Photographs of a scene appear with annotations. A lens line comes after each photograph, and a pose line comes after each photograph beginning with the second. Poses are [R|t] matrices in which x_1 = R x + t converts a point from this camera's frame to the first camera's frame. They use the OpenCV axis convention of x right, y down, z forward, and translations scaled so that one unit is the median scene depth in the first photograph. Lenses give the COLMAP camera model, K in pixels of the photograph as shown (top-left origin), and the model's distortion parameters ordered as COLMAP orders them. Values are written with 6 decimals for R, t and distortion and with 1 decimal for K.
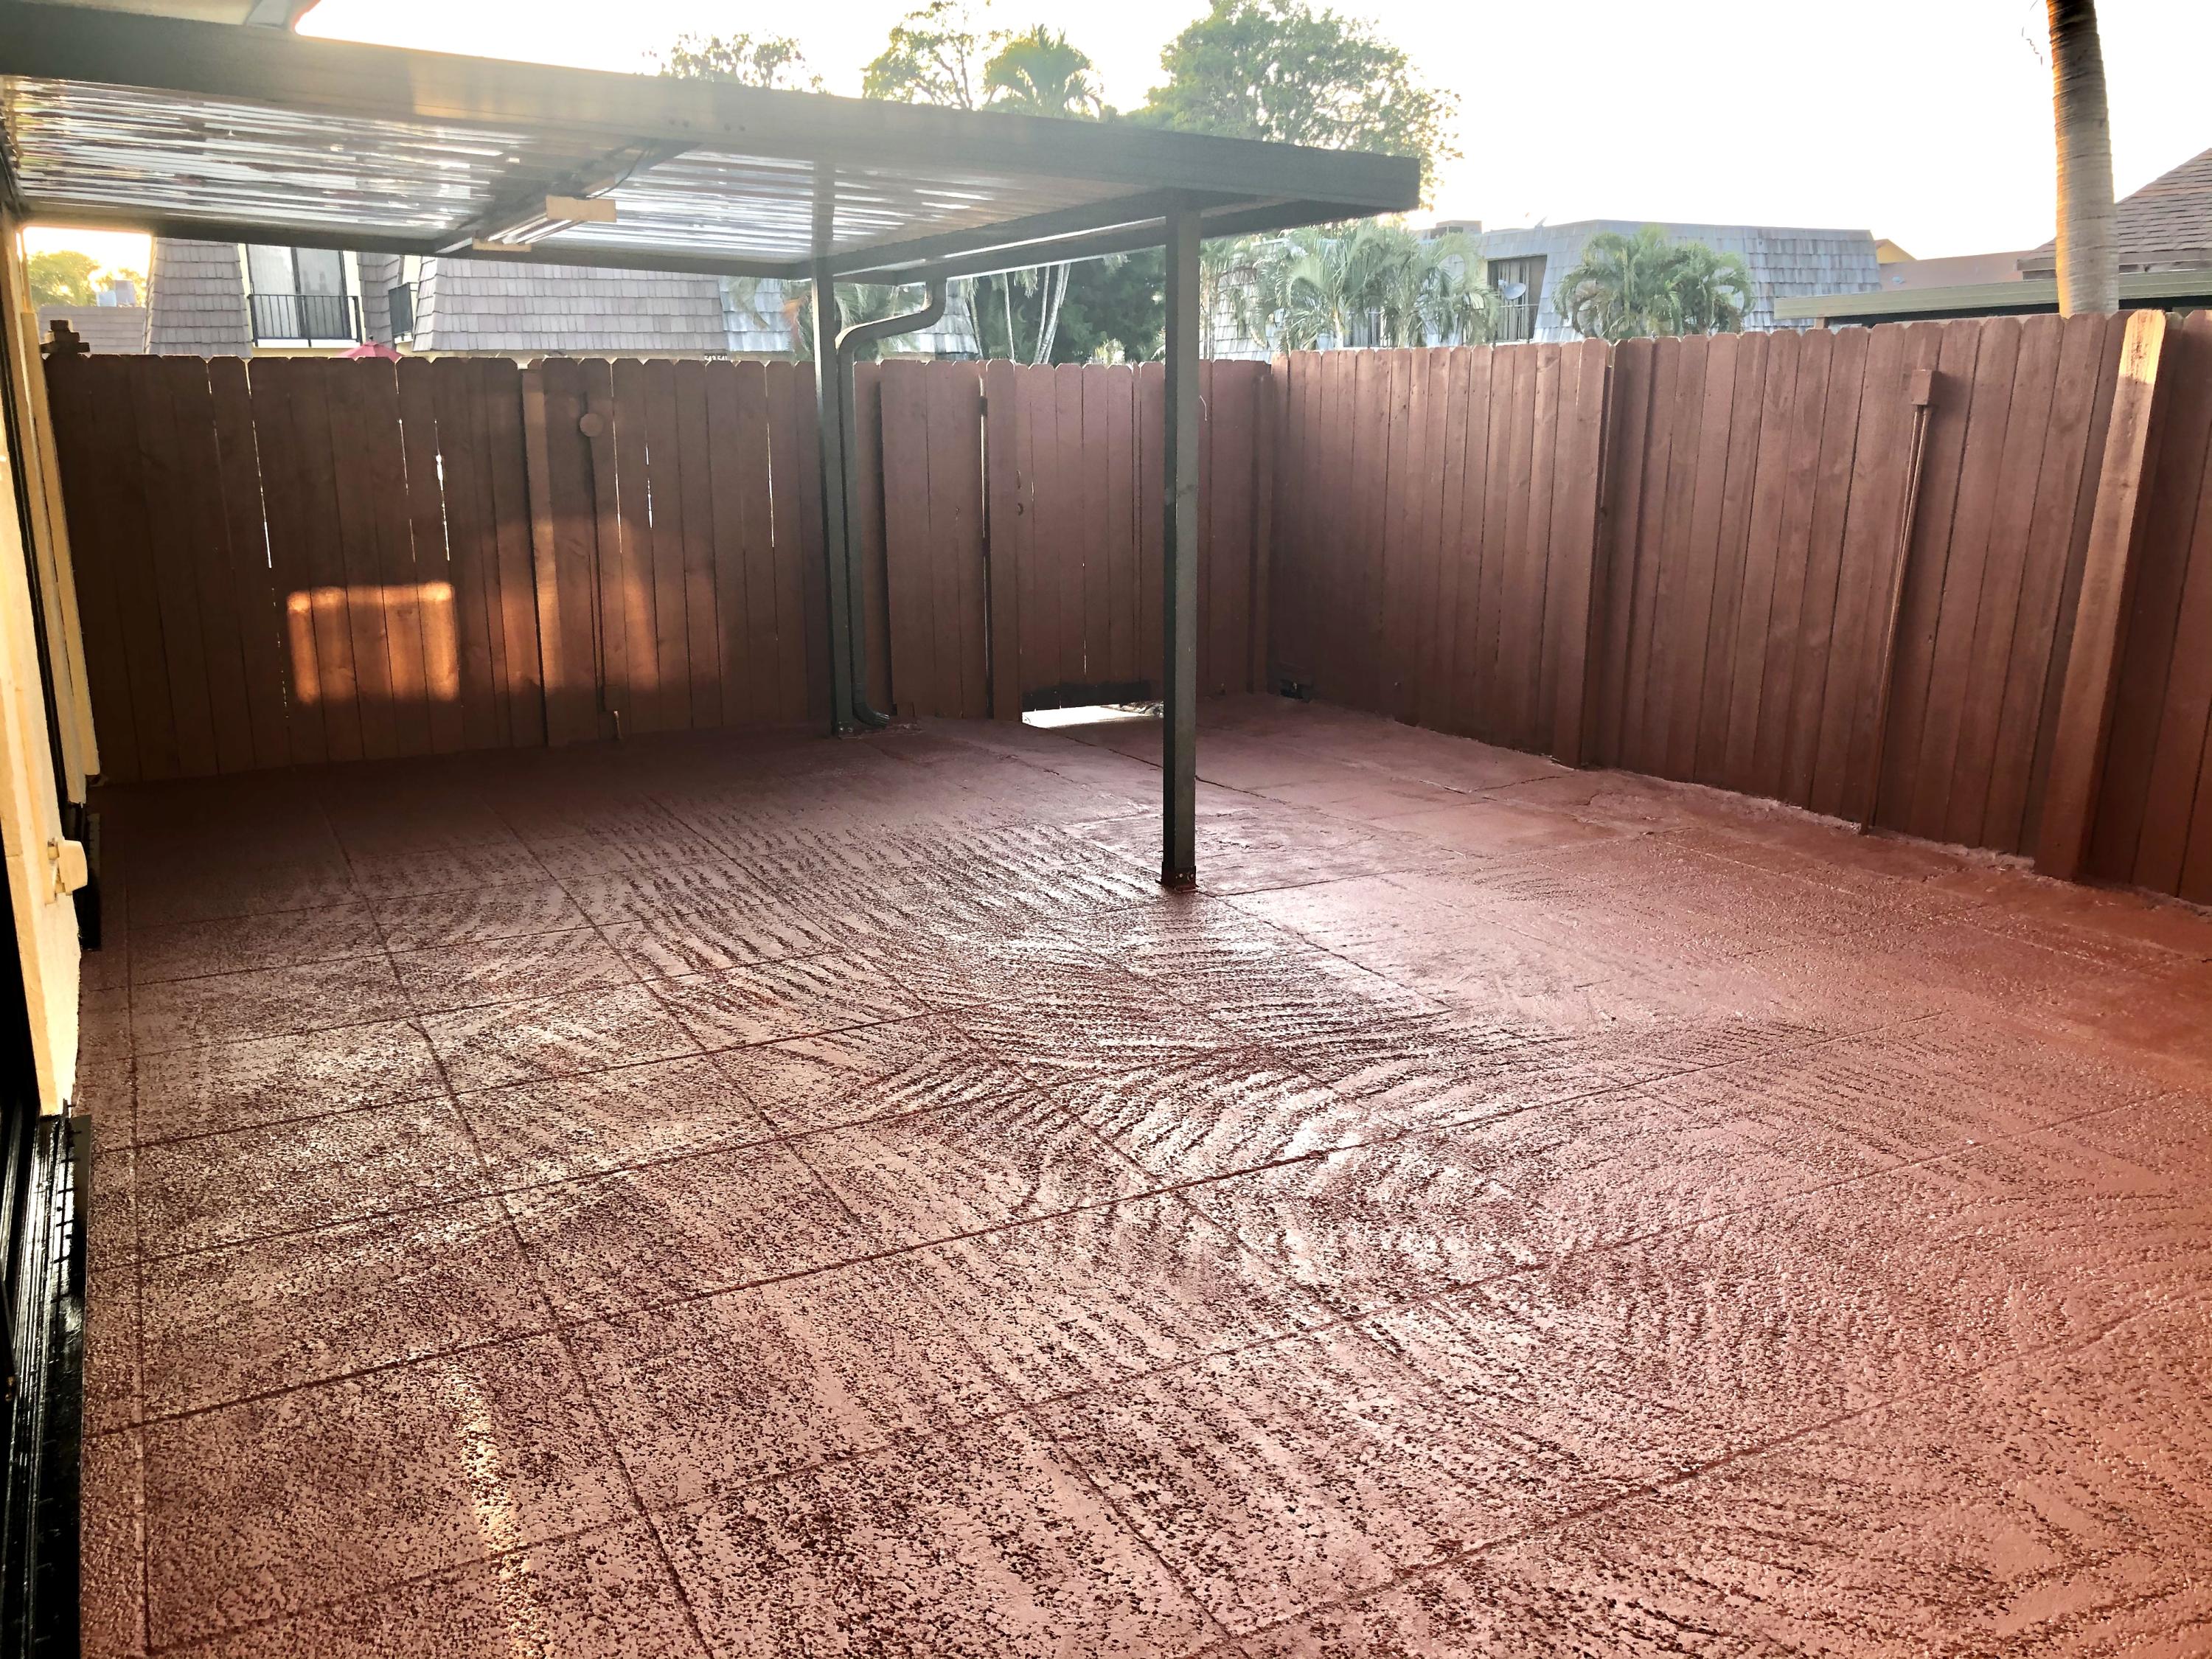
lens RADIAL K [[1816.4, 0, 1099.5], [0, 1816.4, 839.8], [0, 0, 1]] dist [0.038094, -0.041604]
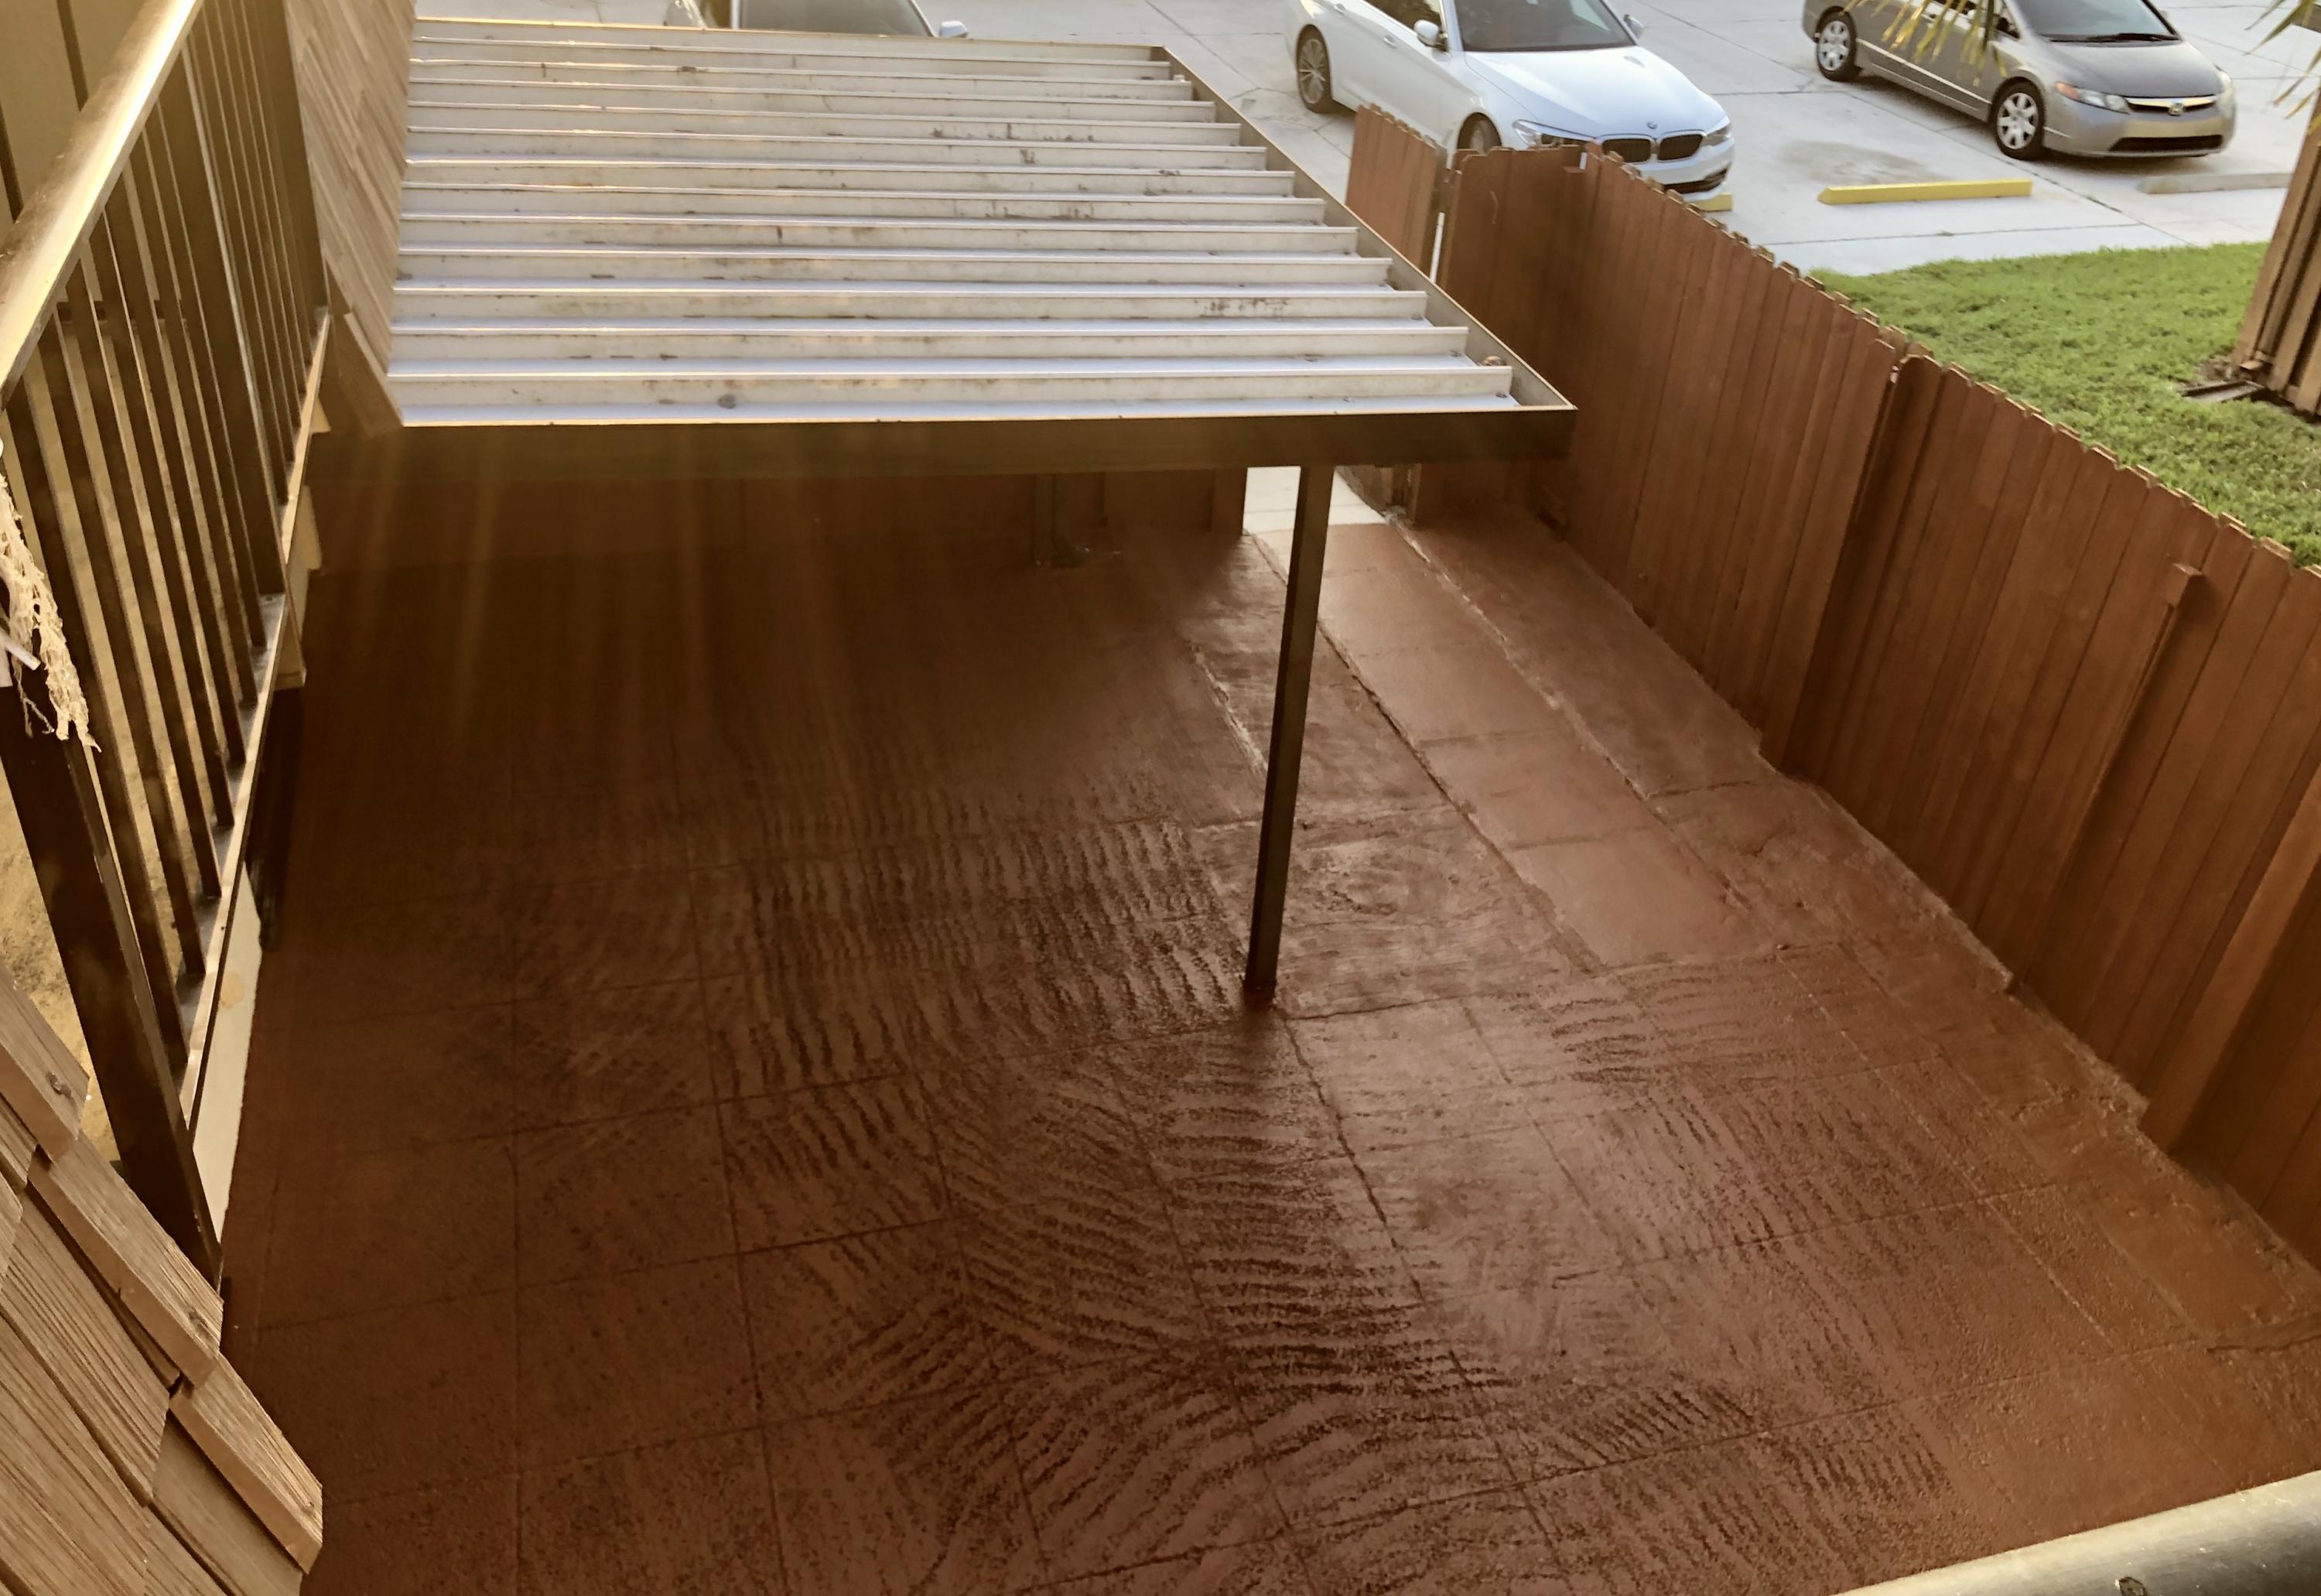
lens RADIAL K [[2012.2, 0, 1159.6], [0, 2012.2, 785.1], [0, 0, 1]] dist [-0.000561, 0.015550]
pose [[0.977599, 0.160635, -0.136003, 0.141939], [-0.107465, 0.936536, 0.333693, -0.518774], [0.180974, -0.311602, 0.932820, -0.030329]]
